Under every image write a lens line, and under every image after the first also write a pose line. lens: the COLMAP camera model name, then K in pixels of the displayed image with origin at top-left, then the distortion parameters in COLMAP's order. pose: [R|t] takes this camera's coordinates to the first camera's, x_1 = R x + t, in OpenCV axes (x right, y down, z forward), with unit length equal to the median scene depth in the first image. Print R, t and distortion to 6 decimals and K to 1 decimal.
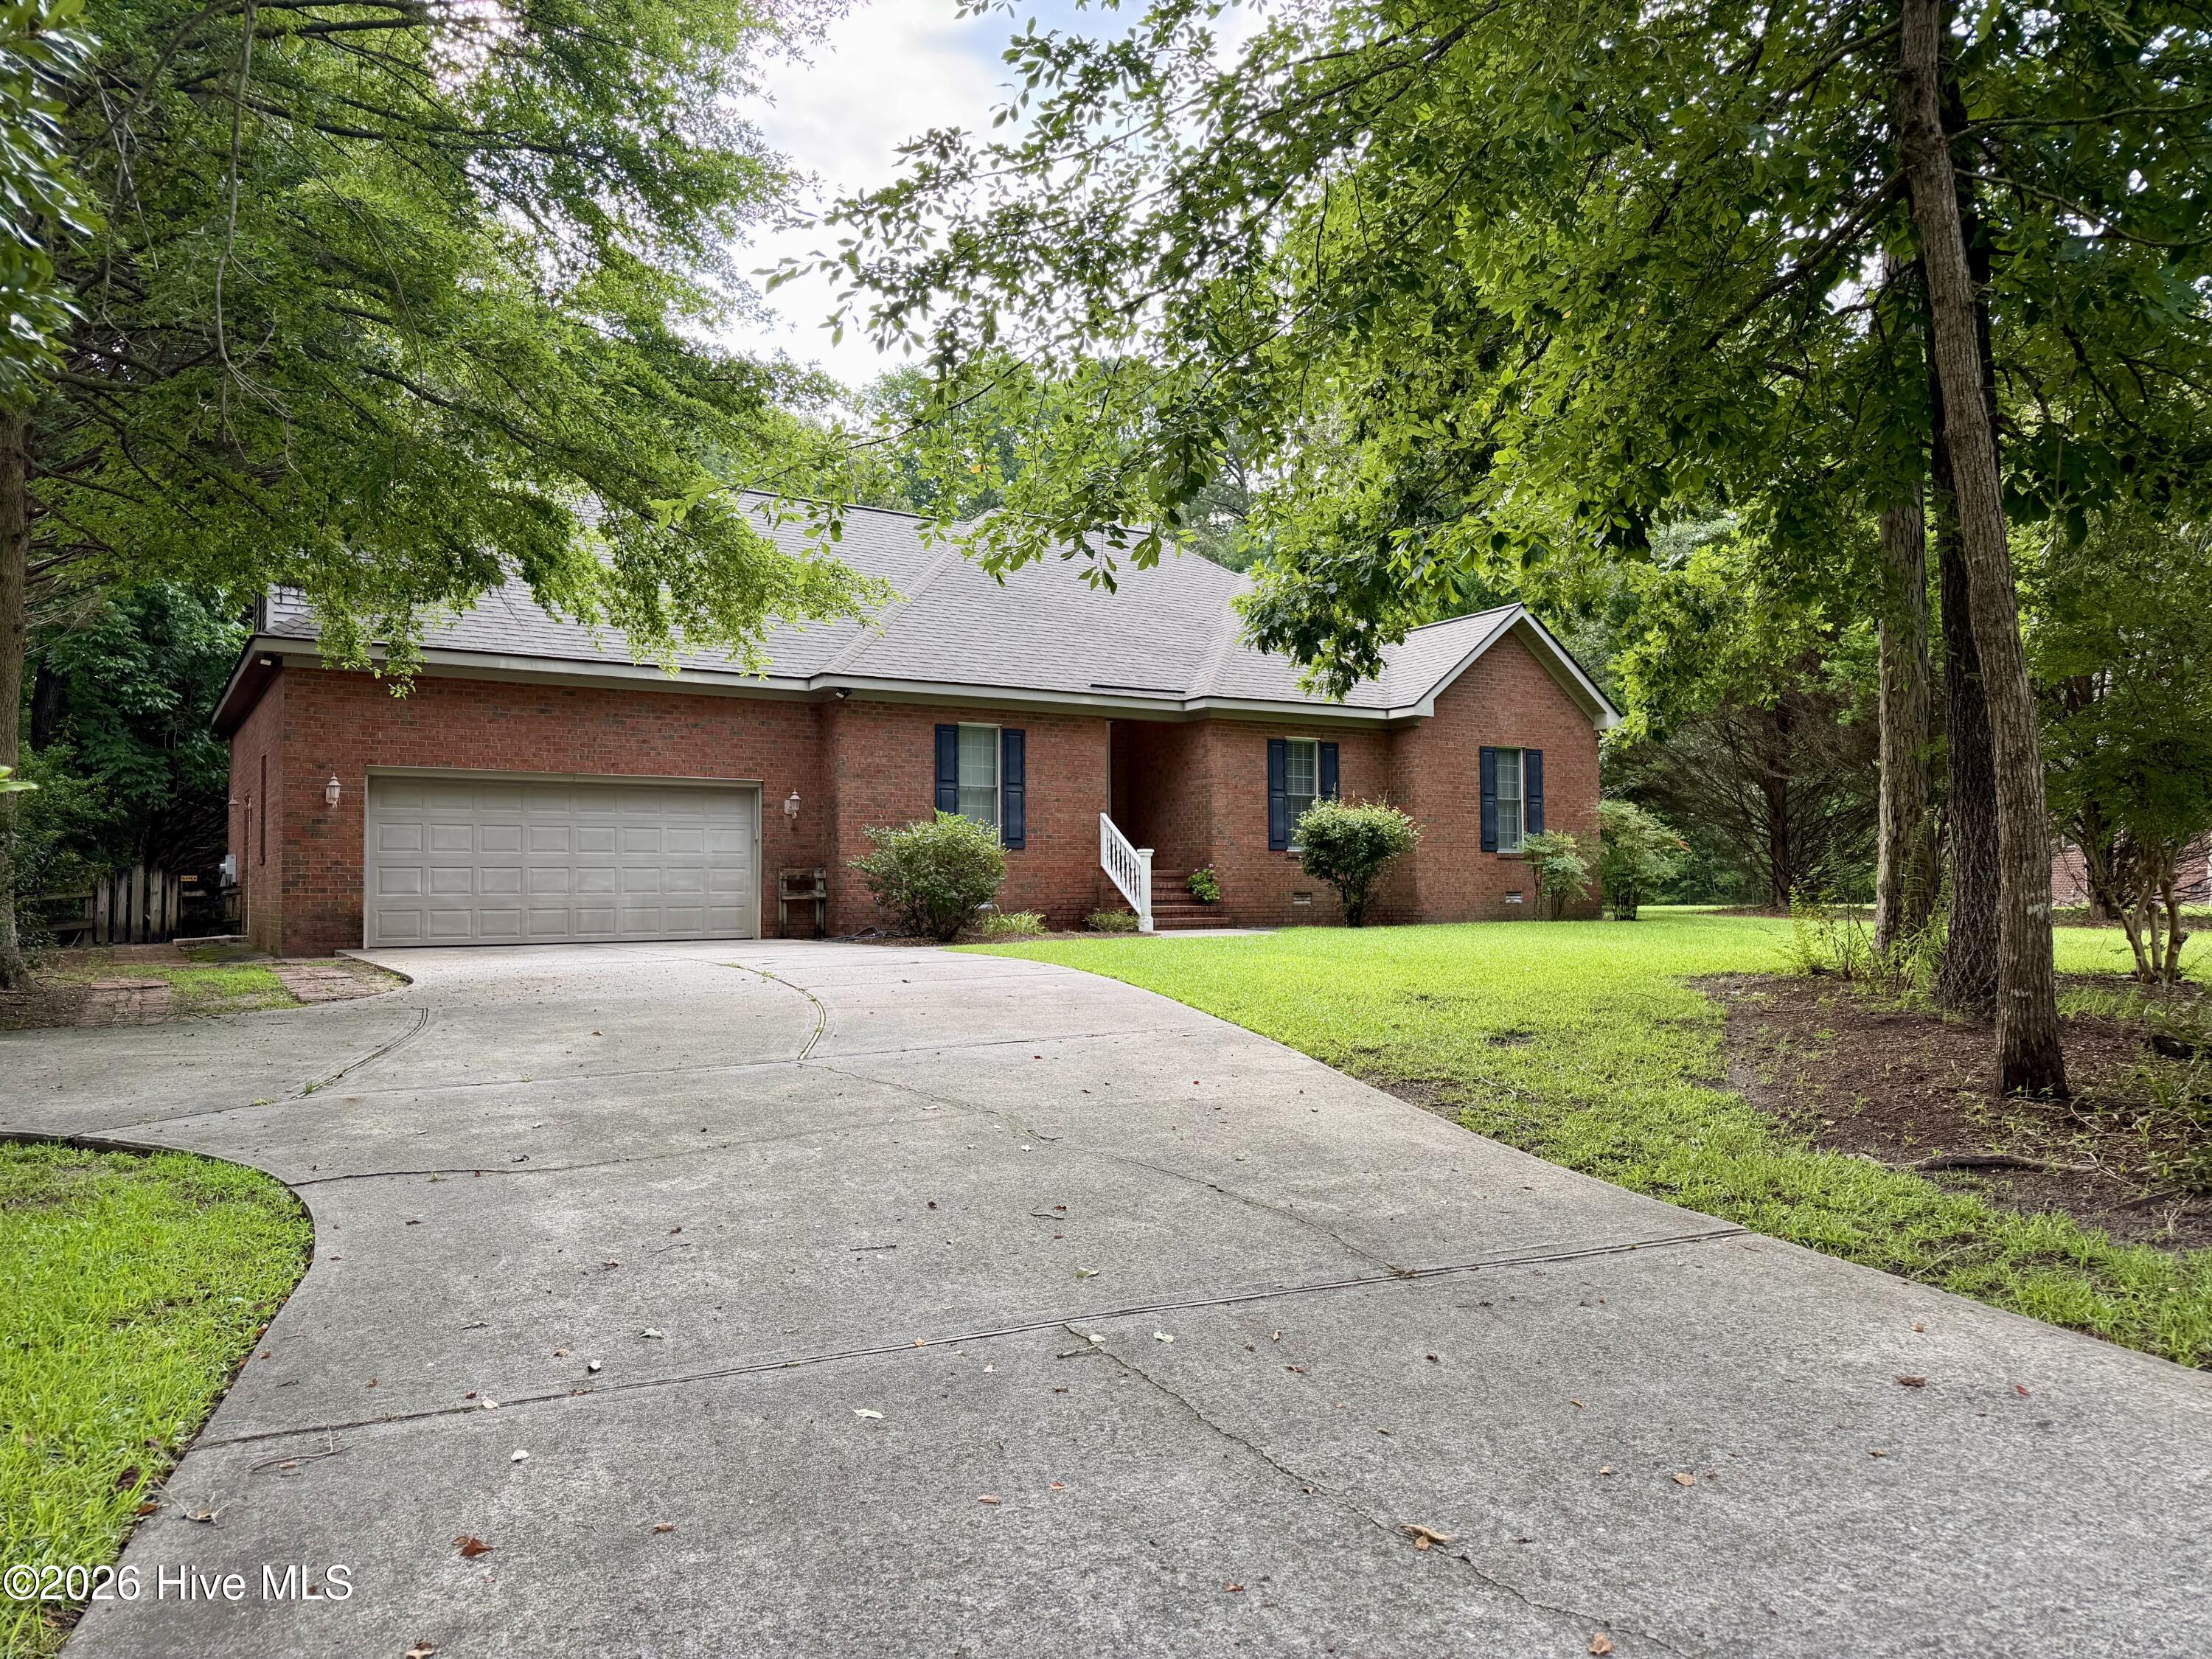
lens RADIAL K [[1527.5, 0, 1106.0], [0, 1527.5, 829.5], [0, 0, 1]] dist [0.116903, 0.000207]
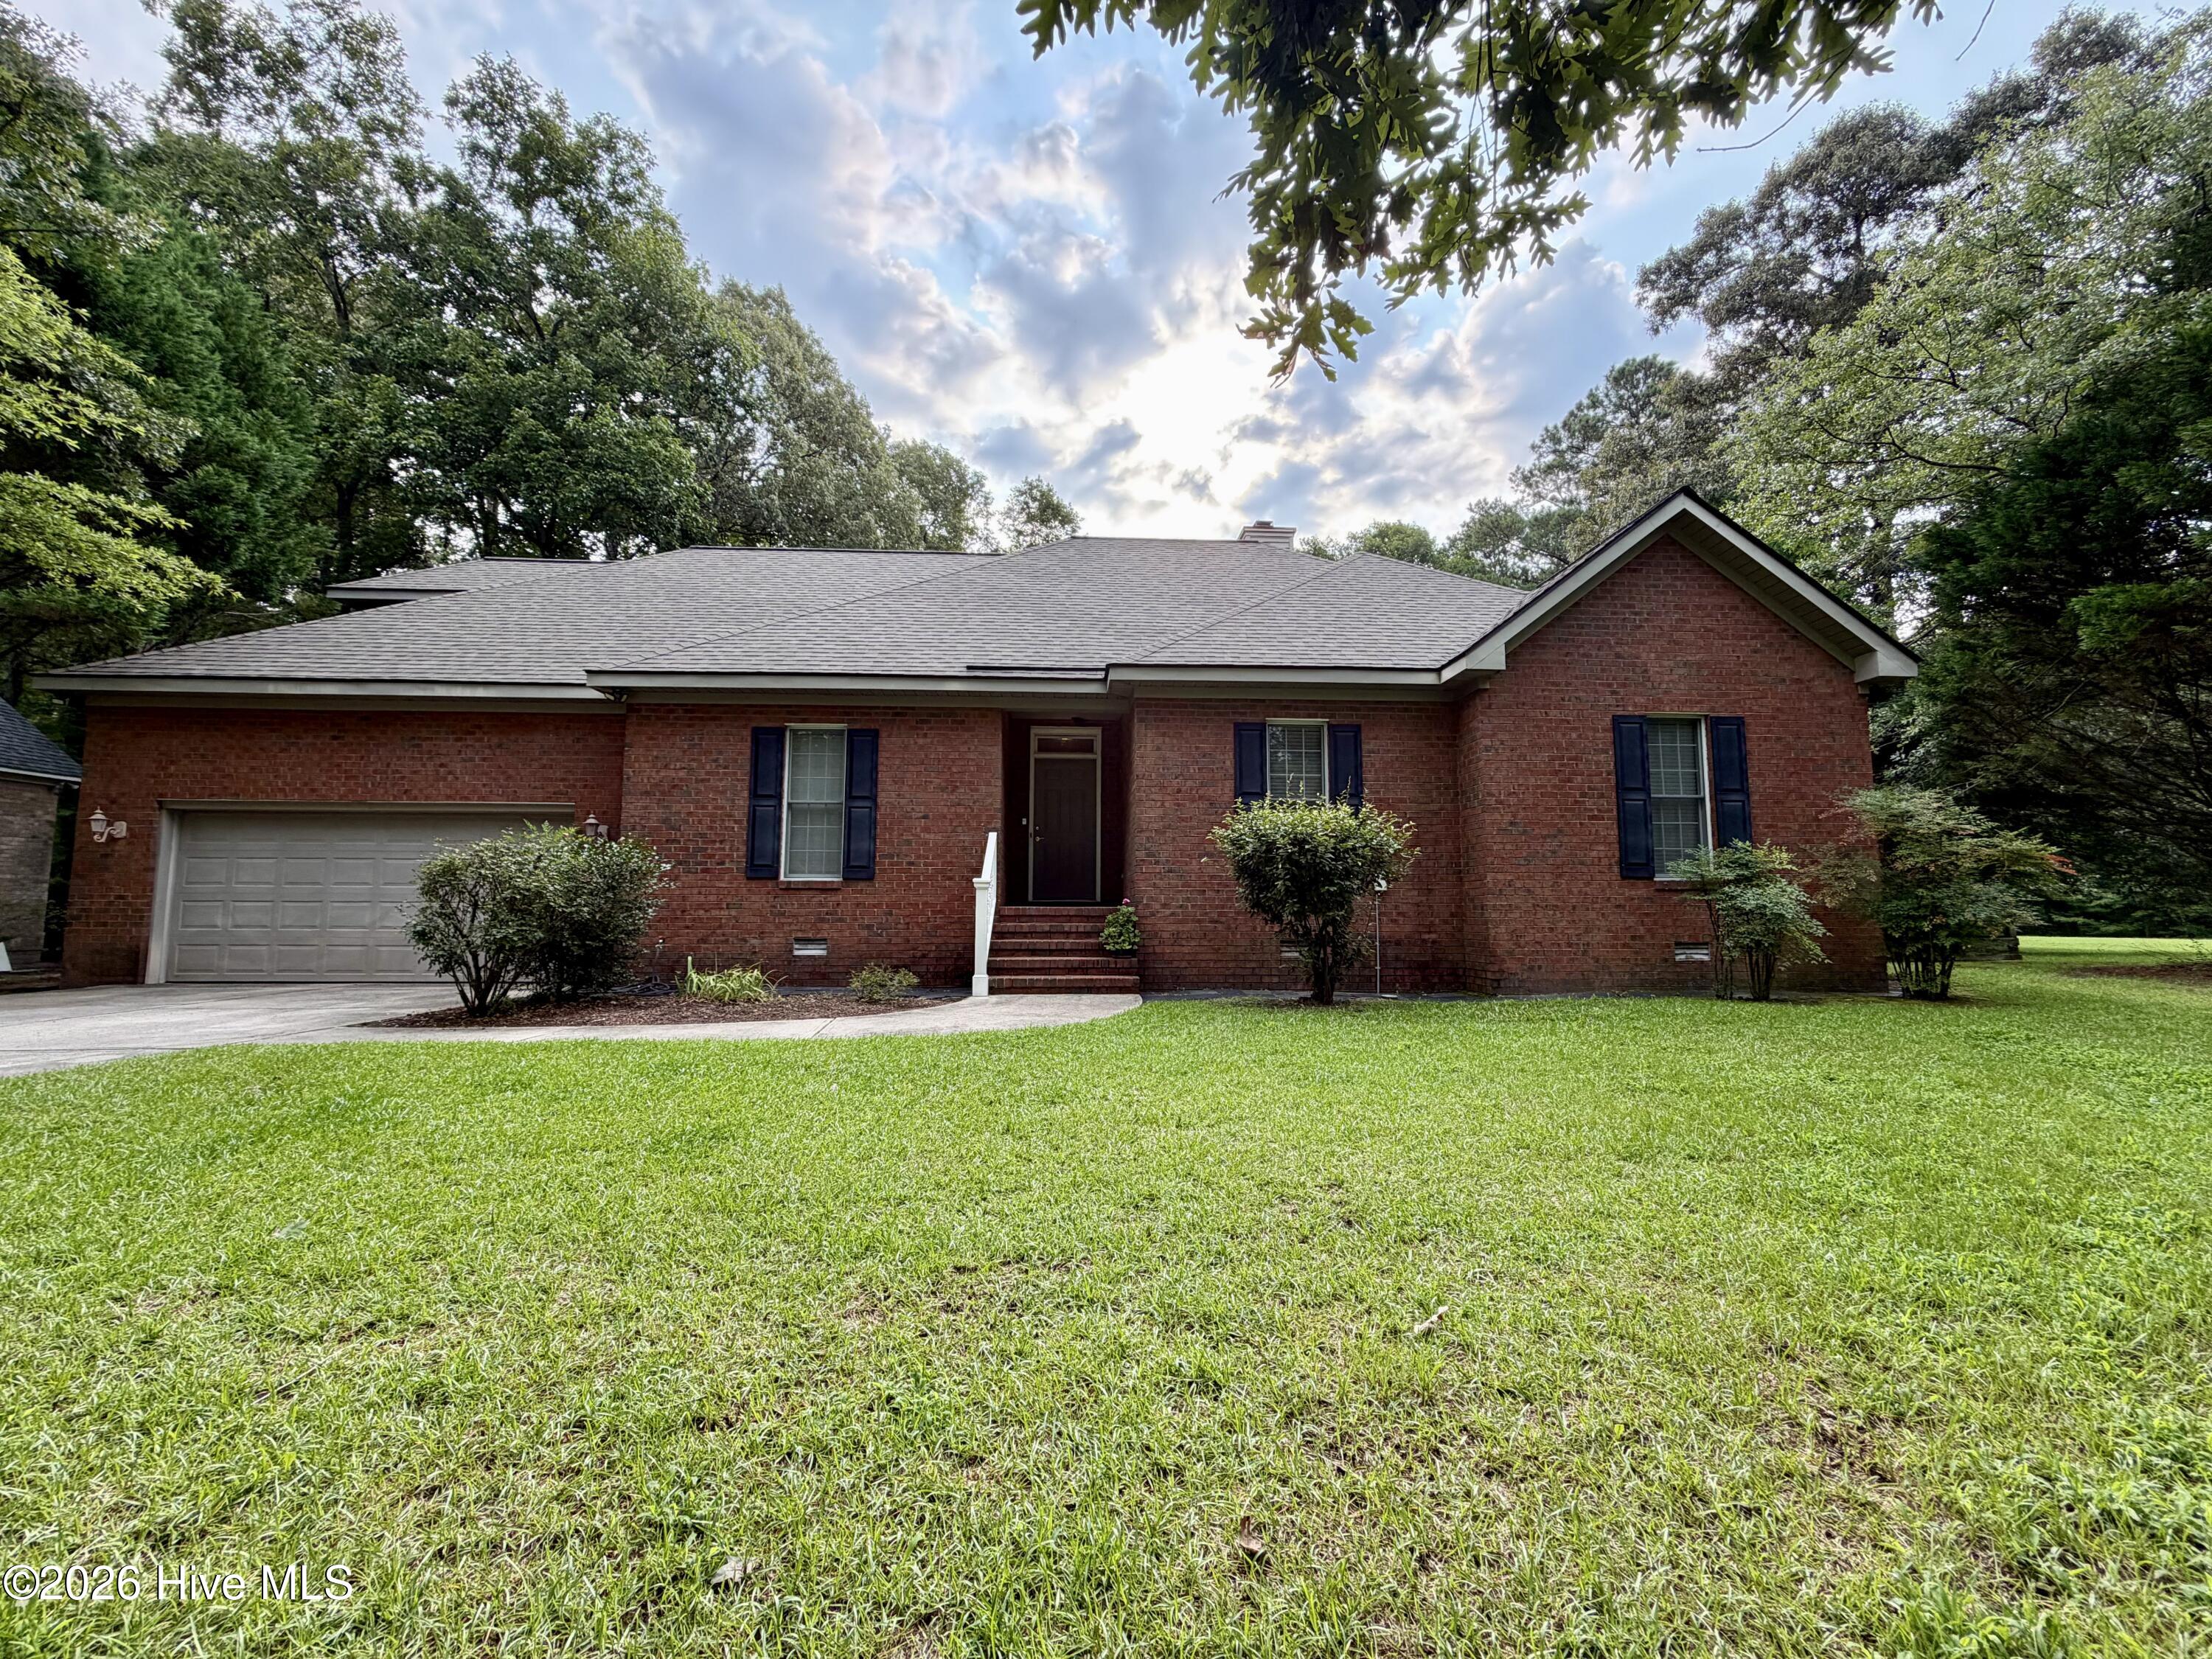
lens RADIAL K [[881.6, 0, 1097.8], [0, 881.6, 828.3], [0, 0, 1]] dist [0.001445, -0.000094]
pose [[0.870794, -0.037014, -0.490253, 0.248624], [0.011297, 0.998405, -0.055313, 0.011839], [0.491518, 0.042628, 0.869823, 0.608993]]
